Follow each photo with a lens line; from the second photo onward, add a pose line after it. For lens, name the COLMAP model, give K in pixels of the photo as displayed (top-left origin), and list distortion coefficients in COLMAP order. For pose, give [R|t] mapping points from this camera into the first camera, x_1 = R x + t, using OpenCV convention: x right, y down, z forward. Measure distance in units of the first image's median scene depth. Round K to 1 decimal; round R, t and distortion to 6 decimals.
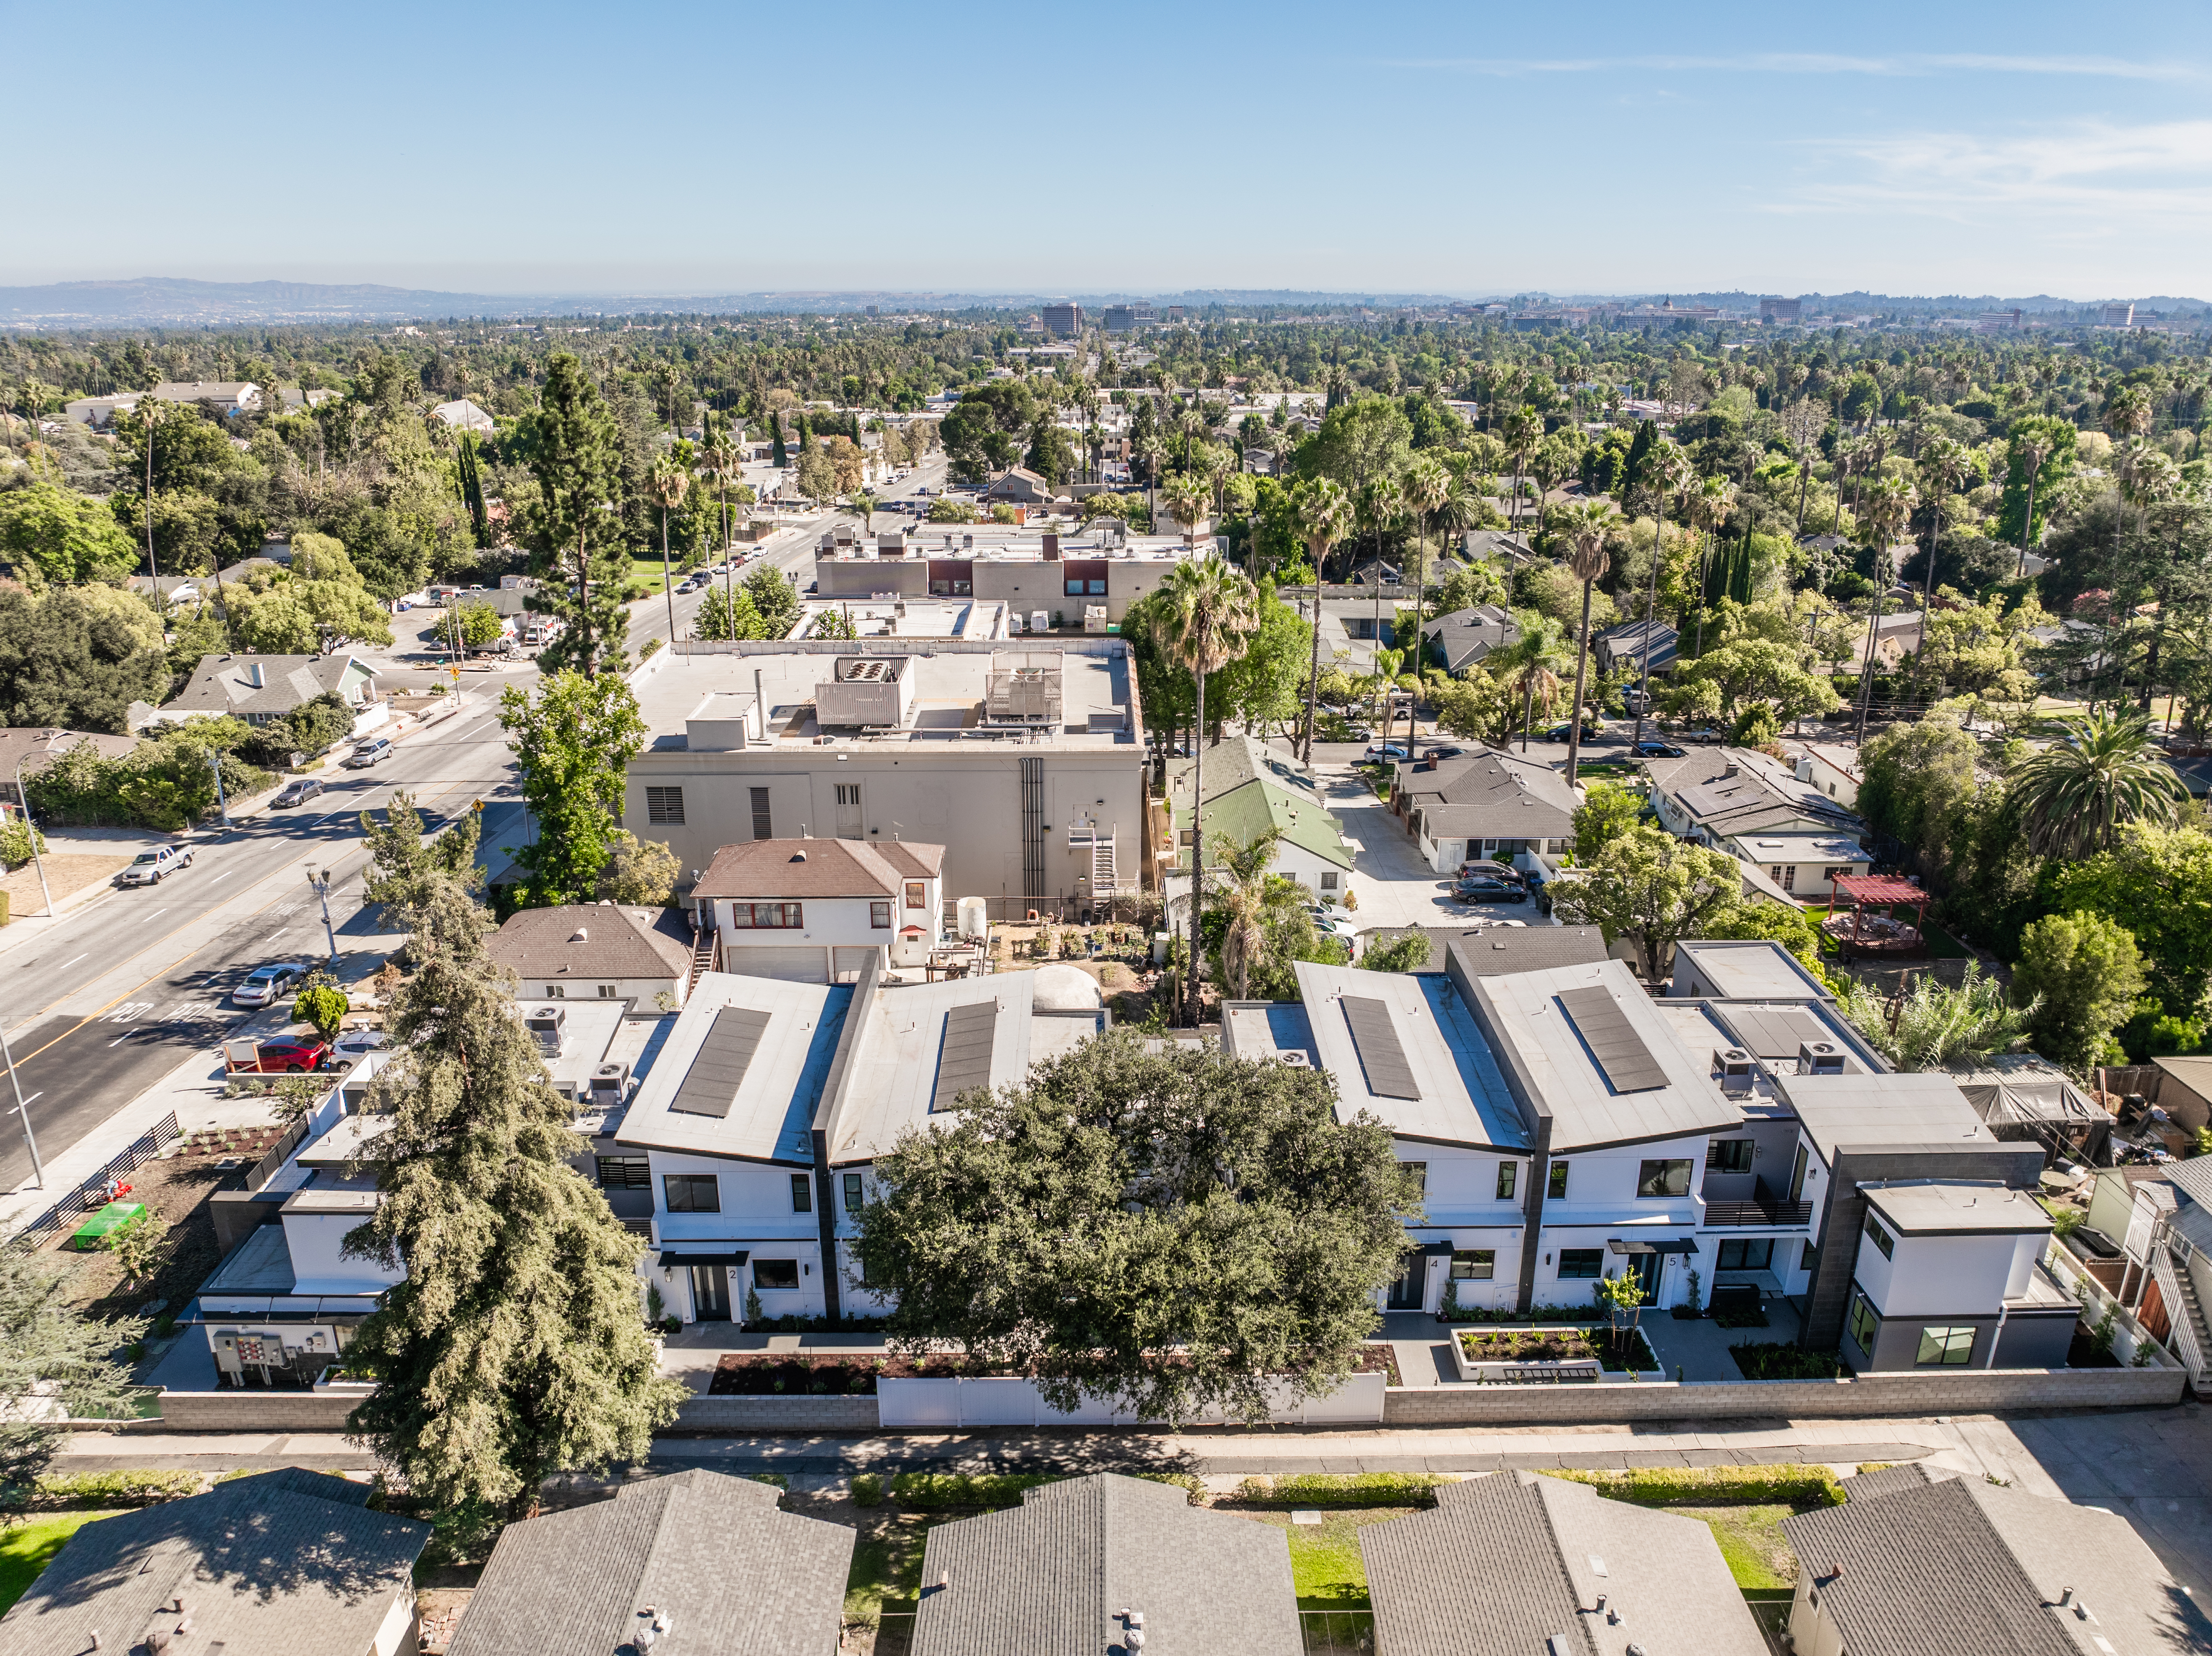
lens RADIAL K [[1587.9, 0, 1110.8], [0, 1587.9, 848.1], [0, 0, 1]] dist [-0.047271, 0.019824]
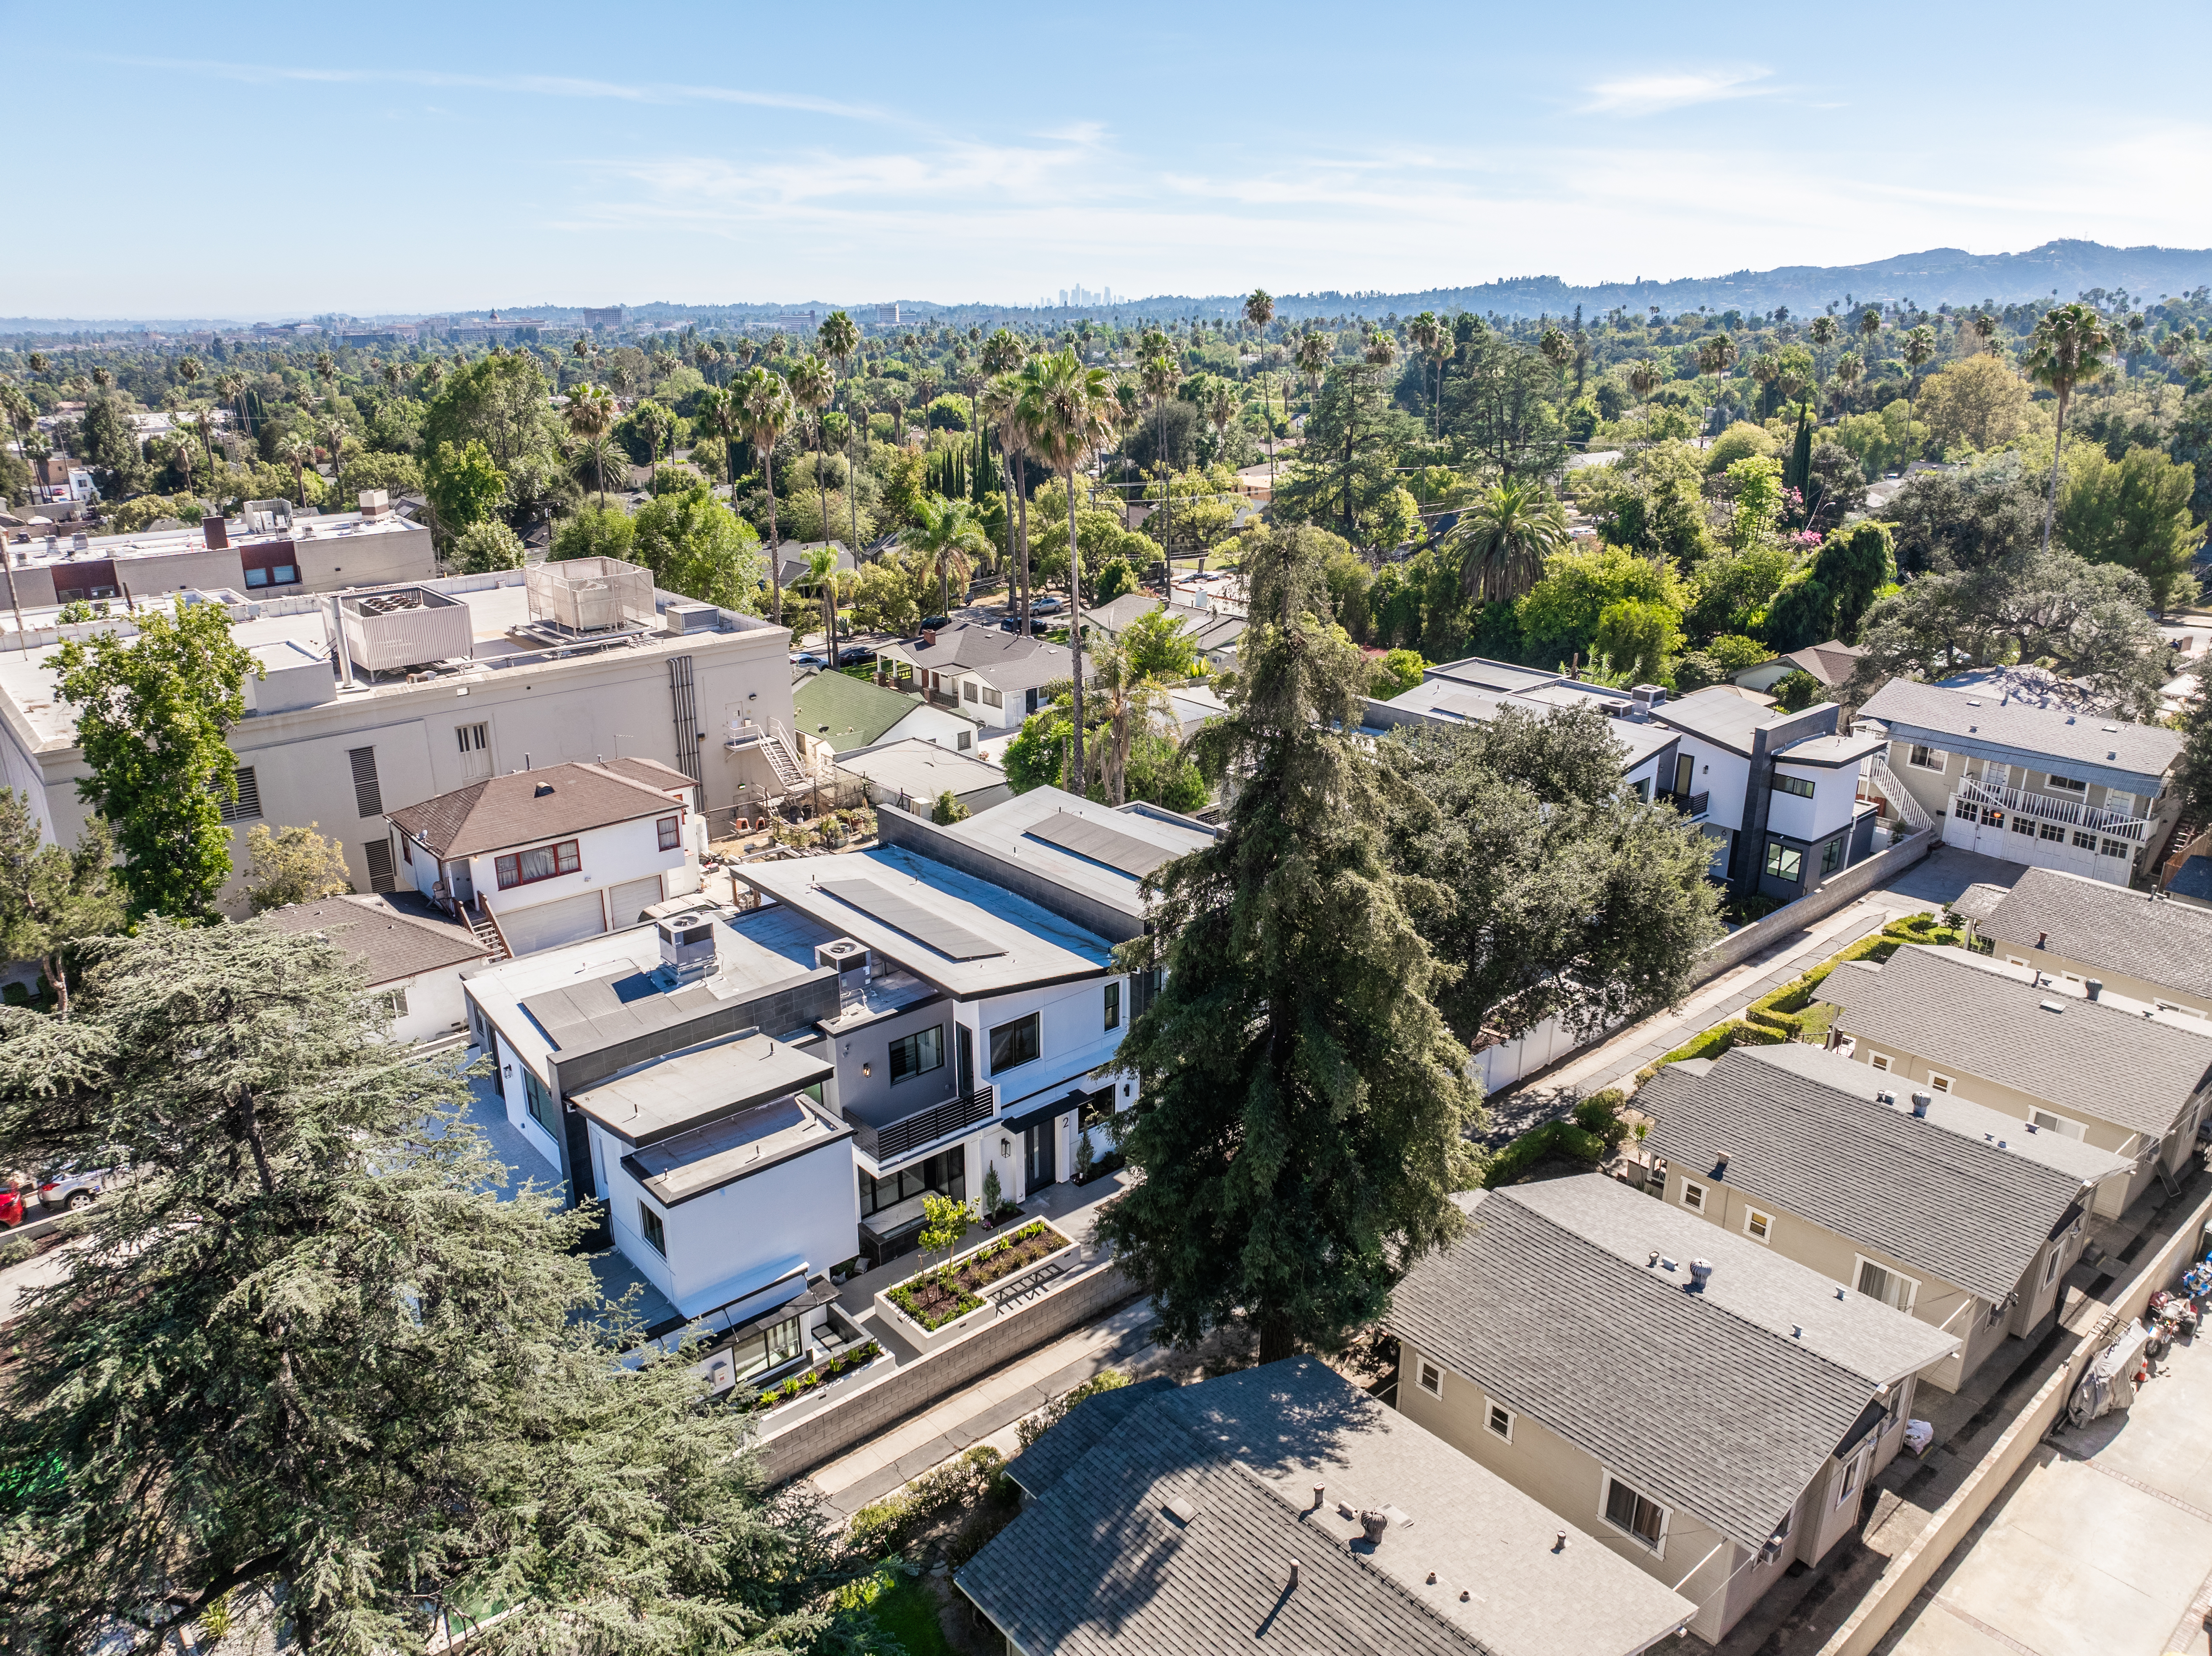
lens RADIAL K [[1587.9, 0, 1111.8], [0, 1587.9, 812.5], [0, 0, 1]] dist [-0.047271, 0.019824]
pose [[0.754687, -0.206751, 0.622656, -0.488870], [0.228471, 0.972464, 0.045986, 0.046863], [-0.615019, 0.107554, 0.781143, 0.193331]]
